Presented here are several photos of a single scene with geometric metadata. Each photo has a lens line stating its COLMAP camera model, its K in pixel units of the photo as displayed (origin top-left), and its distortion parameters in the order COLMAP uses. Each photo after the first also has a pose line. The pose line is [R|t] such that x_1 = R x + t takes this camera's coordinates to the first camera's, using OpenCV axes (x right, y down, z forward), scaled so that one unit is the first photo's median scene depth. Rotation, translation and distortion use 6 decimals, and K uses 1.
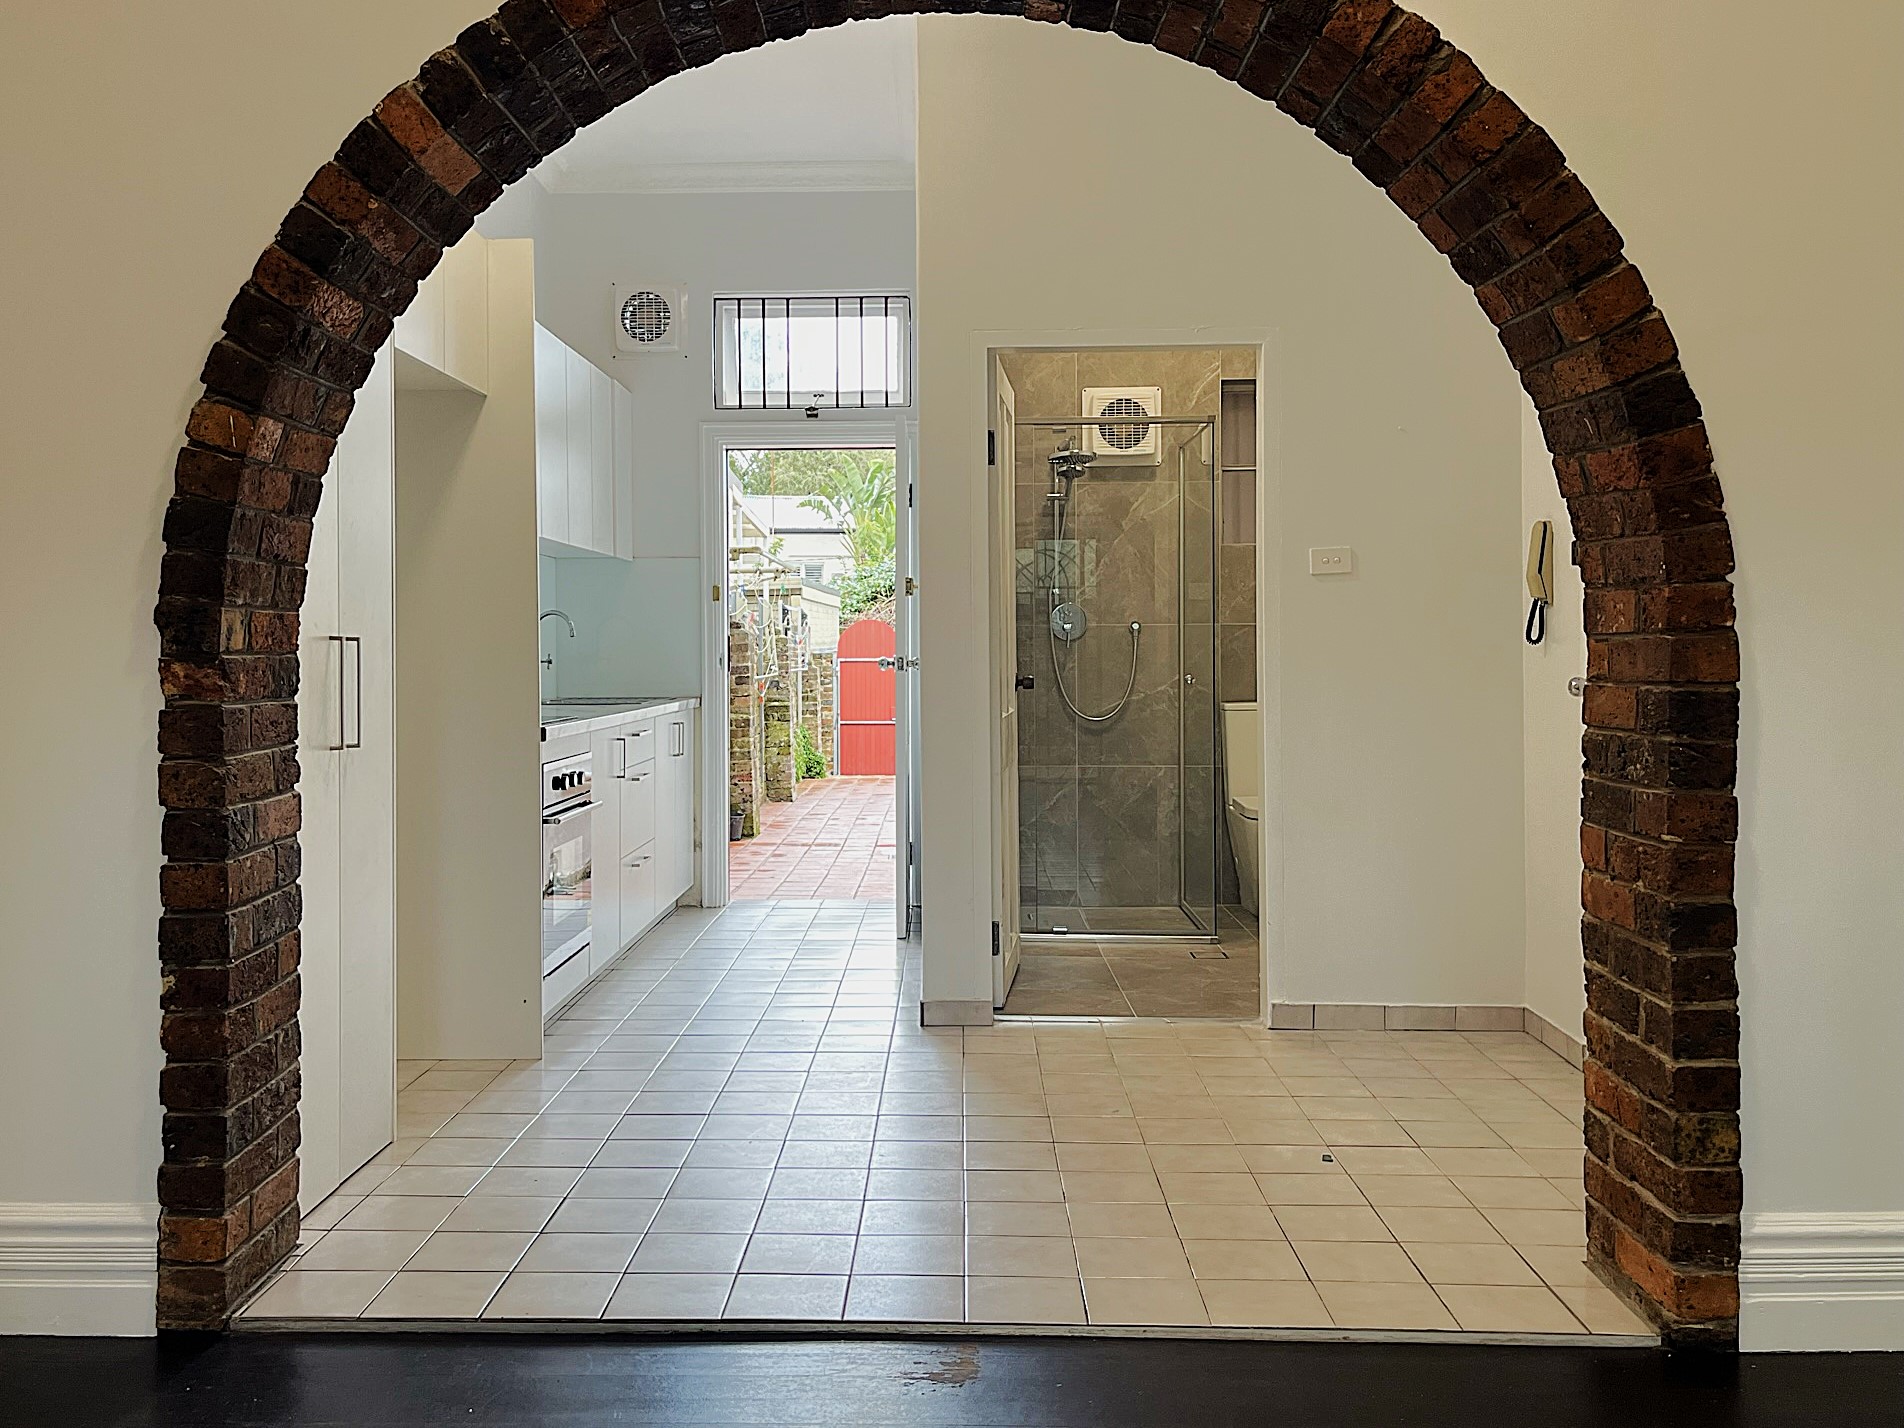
lens RADIAL K [[1561.9, 0, 952.0], [0, 1561.9, 714.0], [0, 0, 1]] dist [0.006497, 0.000237]
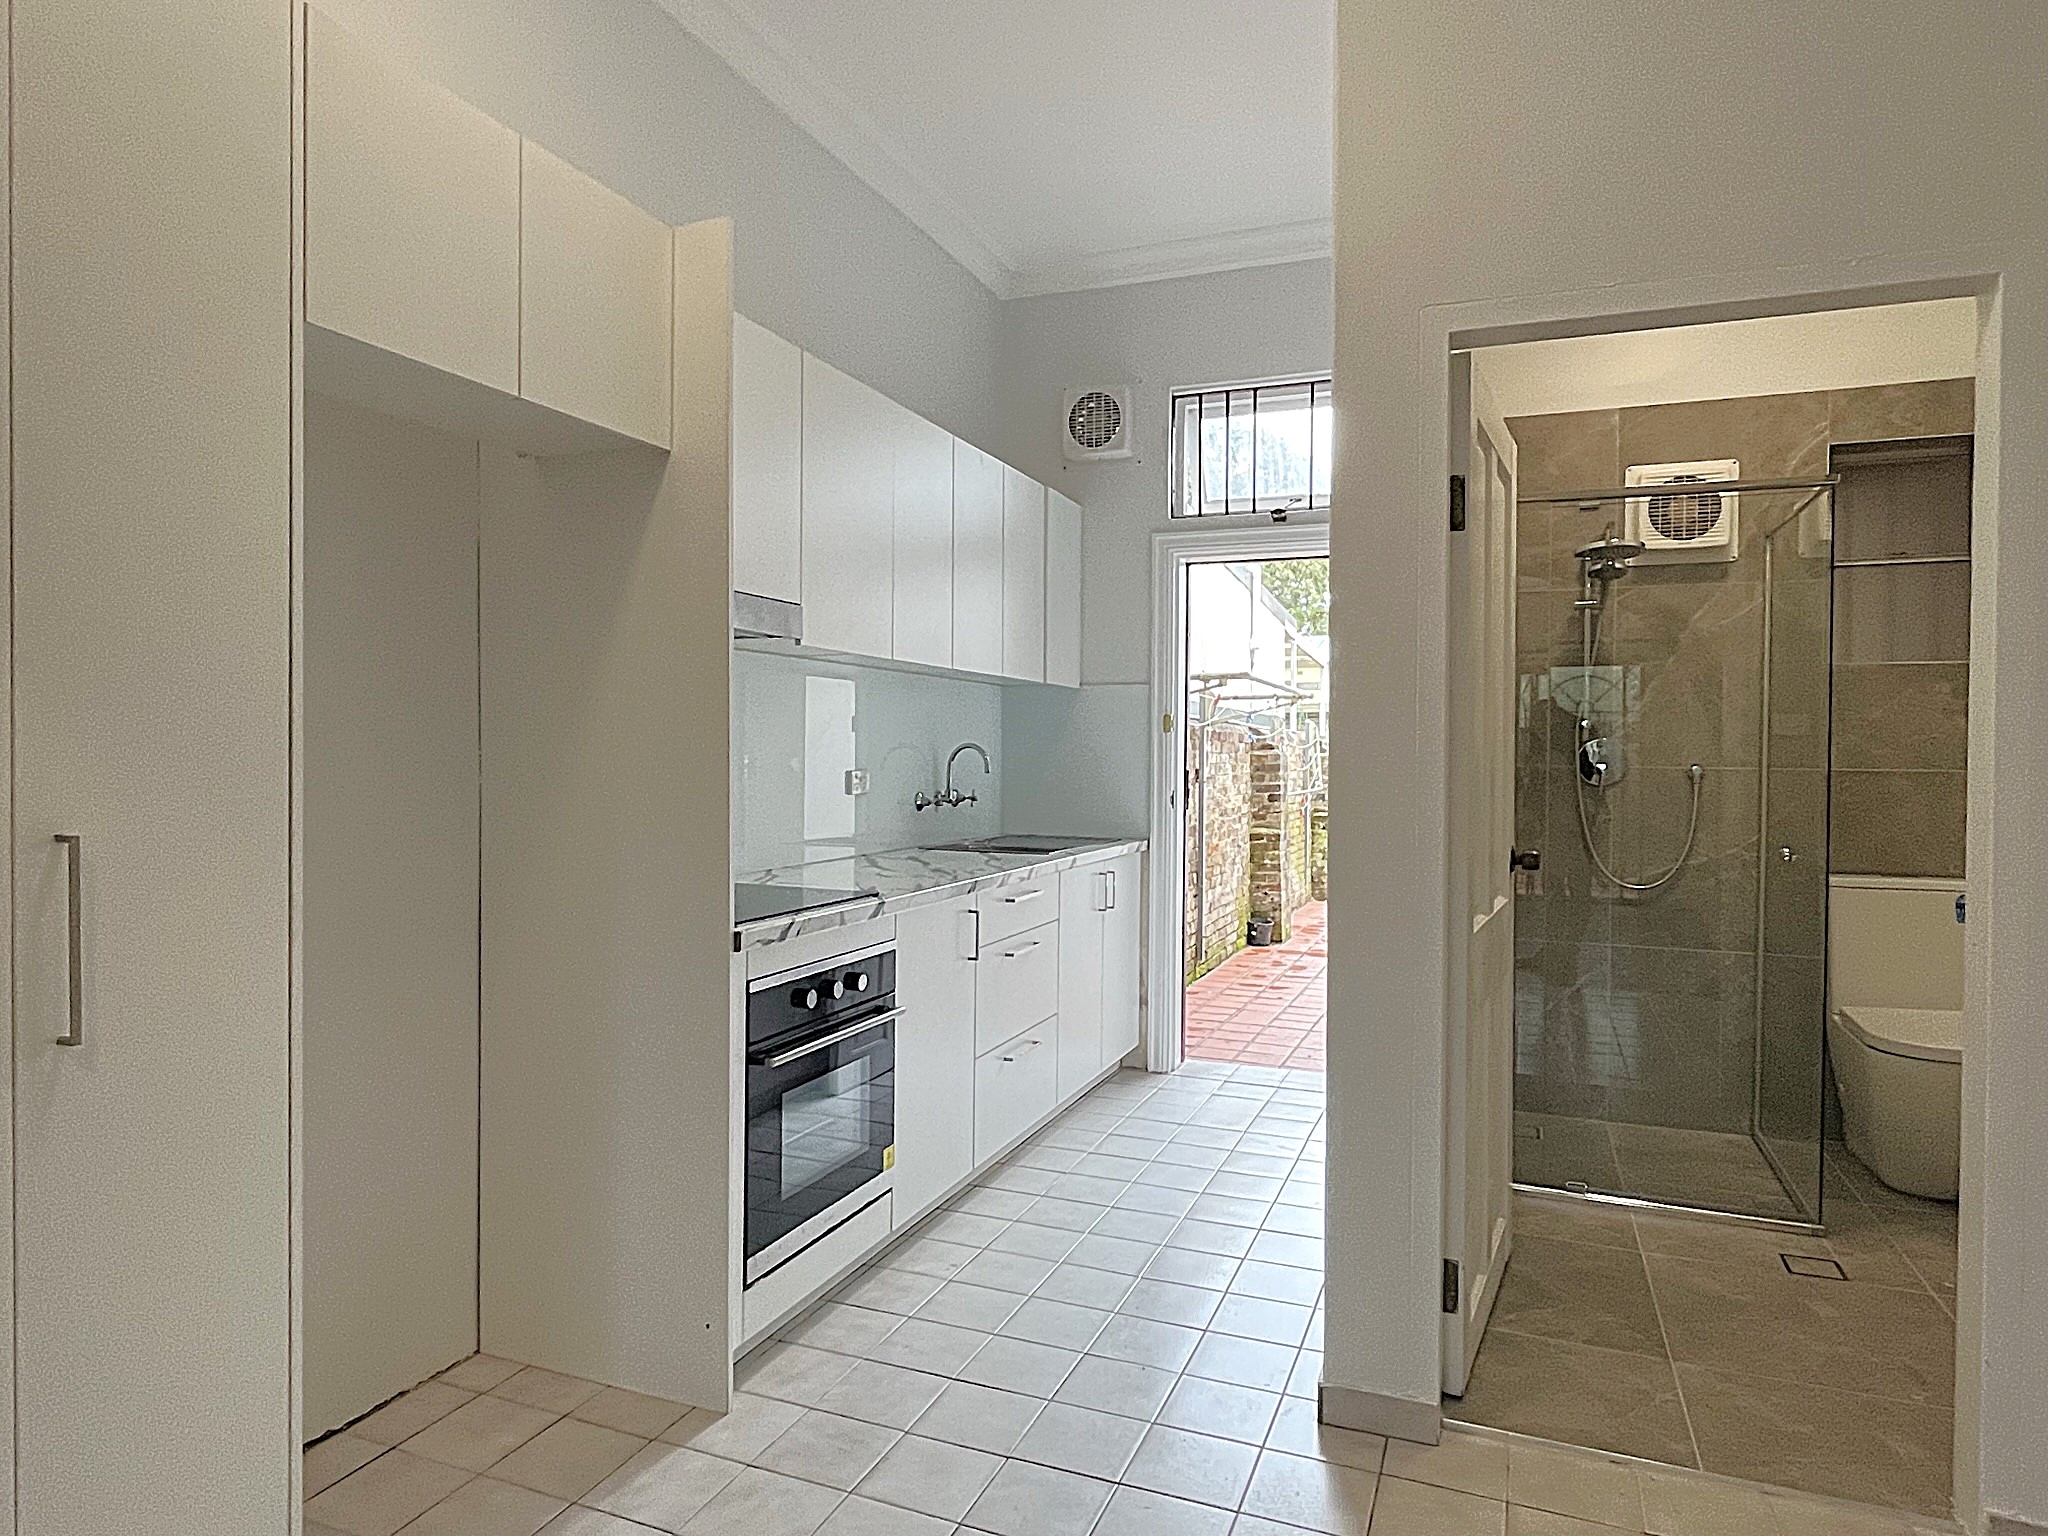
lens RADIAL K [[1216.1, 0, 1024.0], [0, 1216.1, 768.0], [0, 0, 1]] dist [-0.012791, -0.002640]
pose [[0.929741, 0.020276, -0.367656, 0.029187], [-0.032055, 0.999149, -0.025959, -0.031689], [0.366817, 0.035921, 0.929599, 0.328732]]
